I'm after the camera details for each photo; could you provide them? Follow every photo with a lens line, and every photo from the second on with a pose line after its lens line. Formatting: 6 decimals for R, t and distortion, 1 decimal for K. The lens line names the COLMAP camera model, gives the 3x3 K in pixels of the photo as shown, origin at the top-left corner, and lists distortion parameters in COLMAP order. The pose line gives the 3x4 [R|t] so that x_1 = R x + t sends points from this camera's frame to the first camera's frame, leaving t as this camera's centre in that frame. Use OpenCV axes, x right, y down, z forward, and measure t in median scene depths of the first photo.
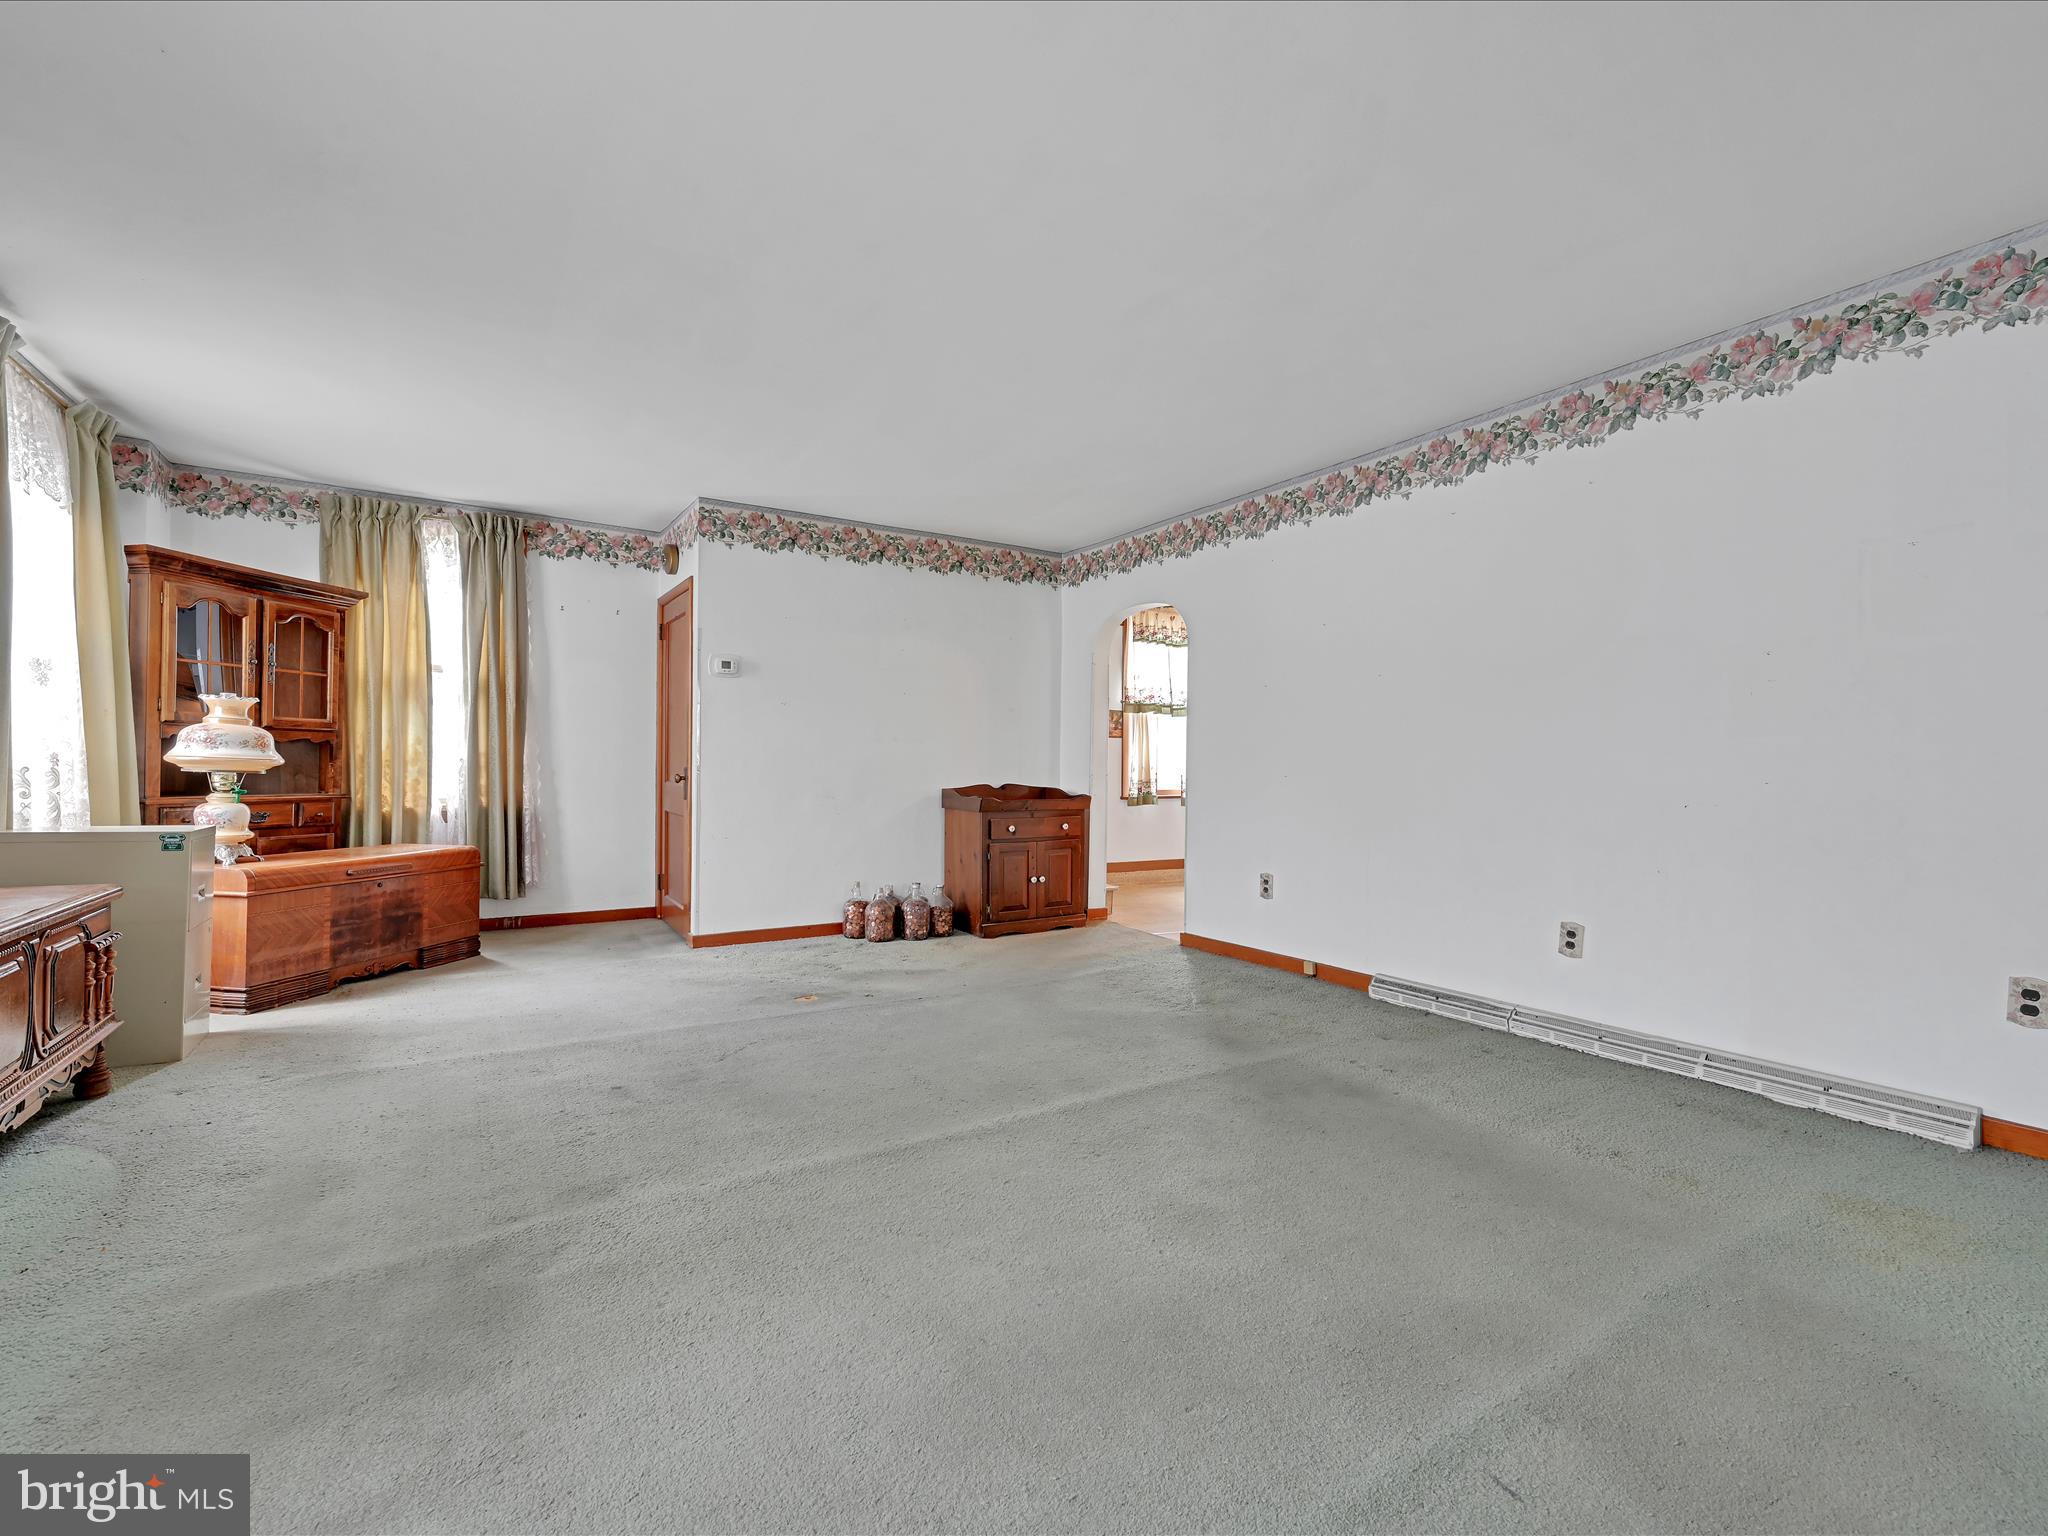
lens RADIAL K [[914.8, 0, 1025.5], [0, 914.8, 760.5], [0, 0, 1]] dist [-0.001237, 0.000472]
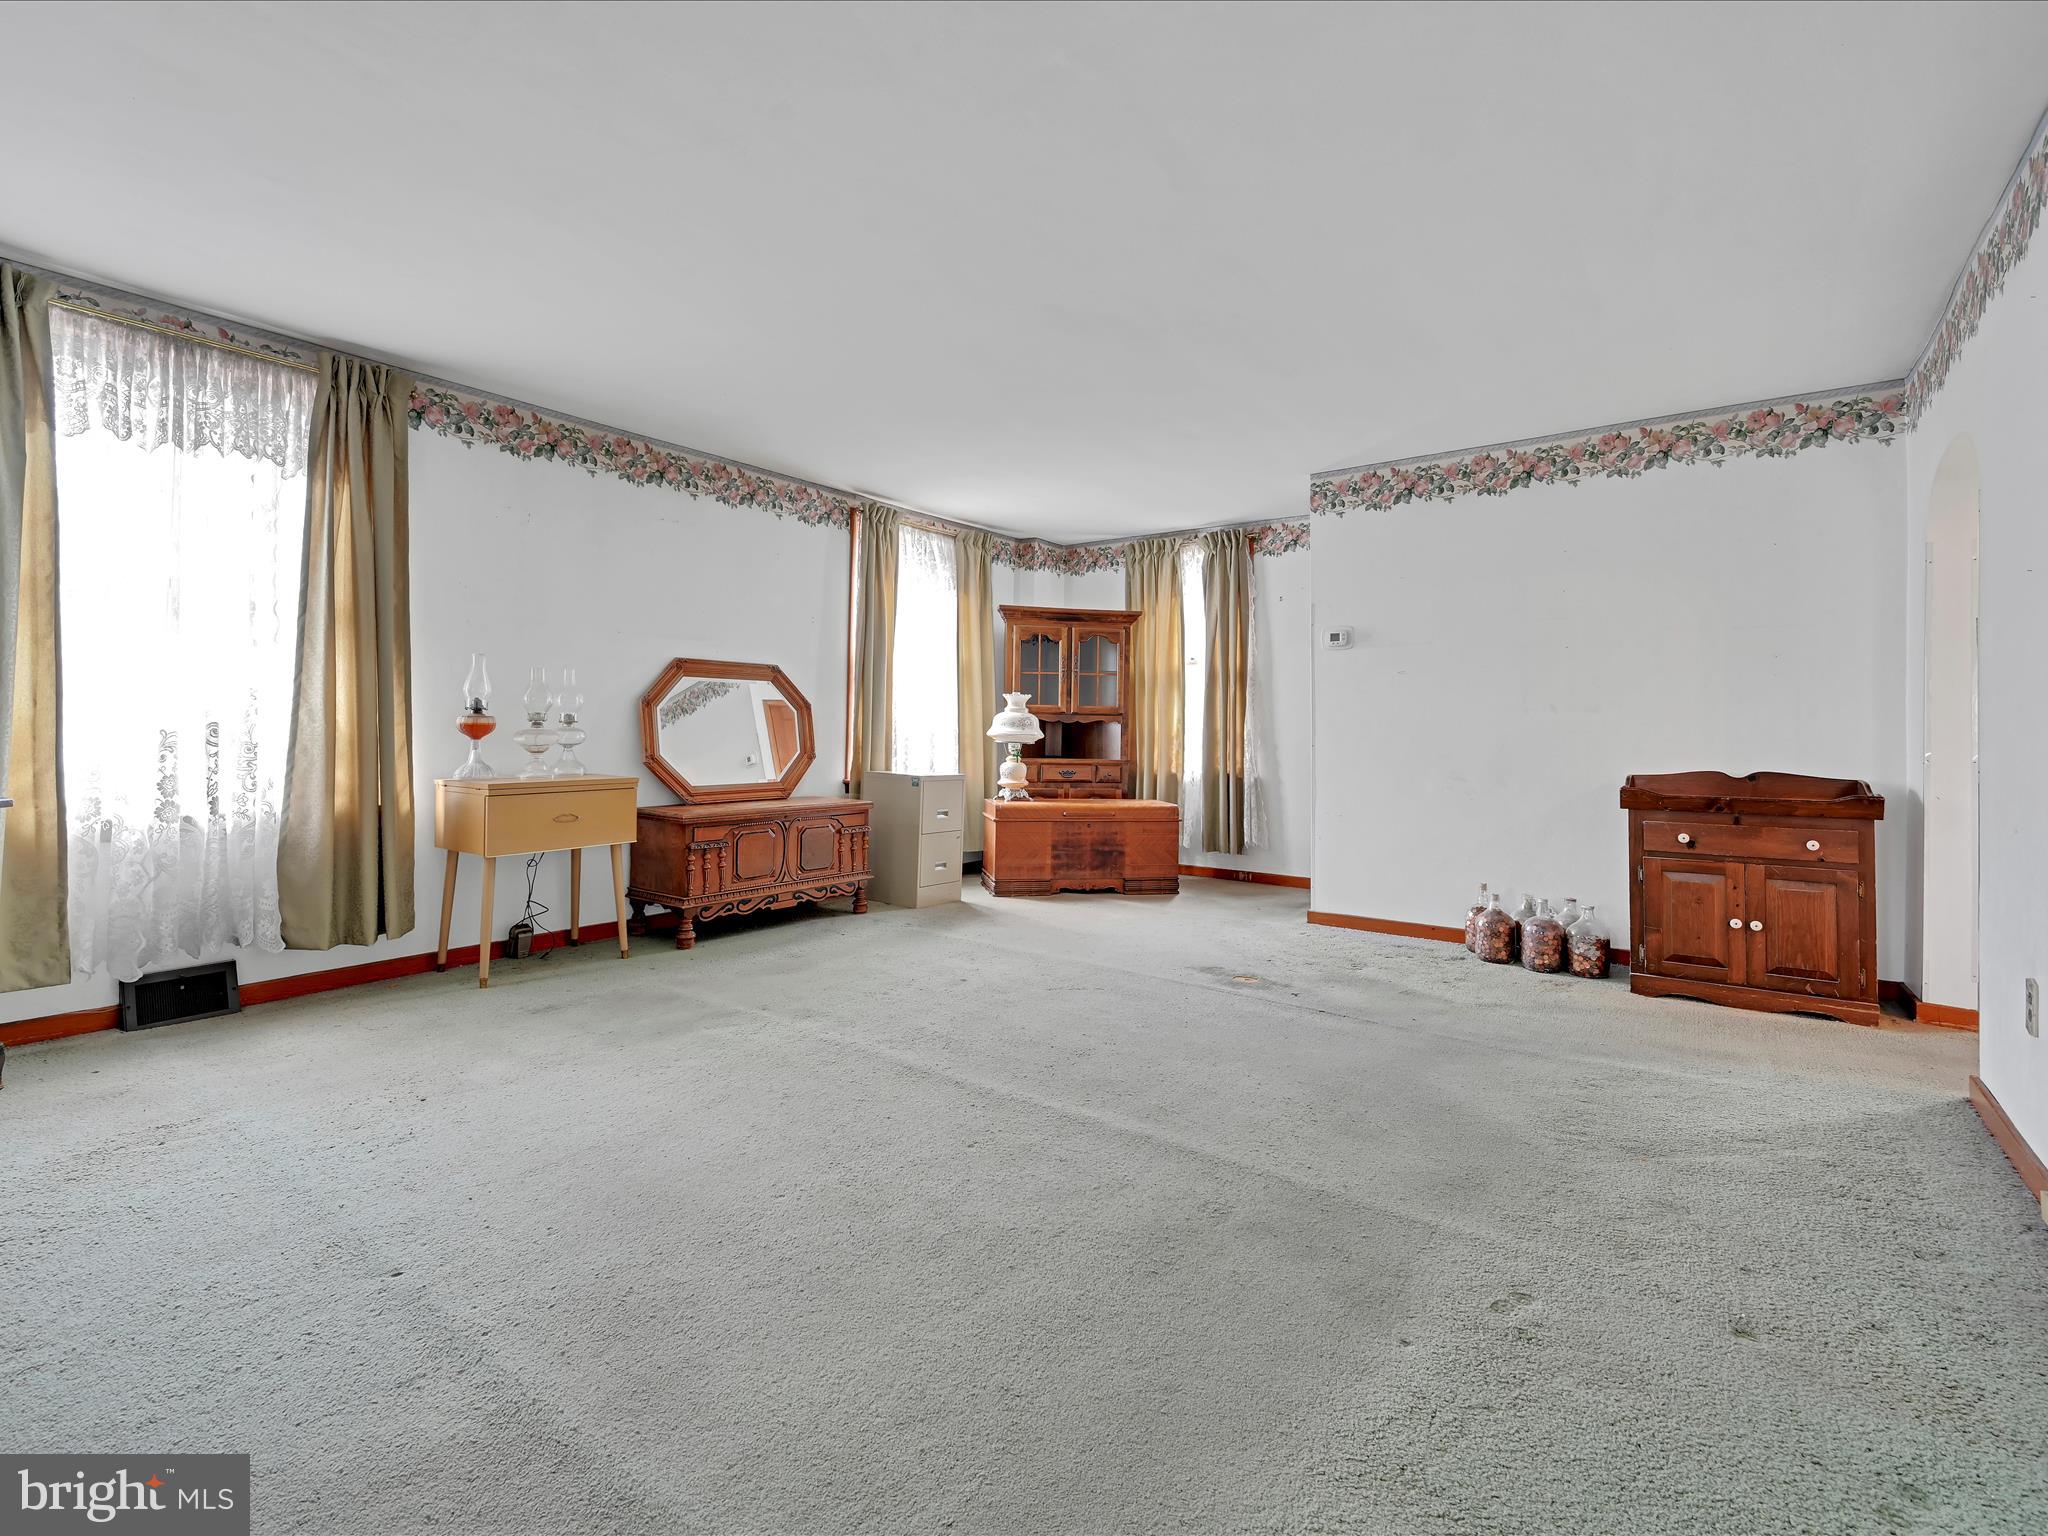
lens RADIAL K [[942.0, 0, 1022.5], [0, 942.0, 712.3], [0, 0, 1]] dist [-0.000909, 0.000020]
pose [[0.352263, -0.025470, -0.935554, 0.516763], [-0.003486, 0.999587, -0.028526, 0.005339], [0.935895, 0.013310, 0.352029, 0.353644]]
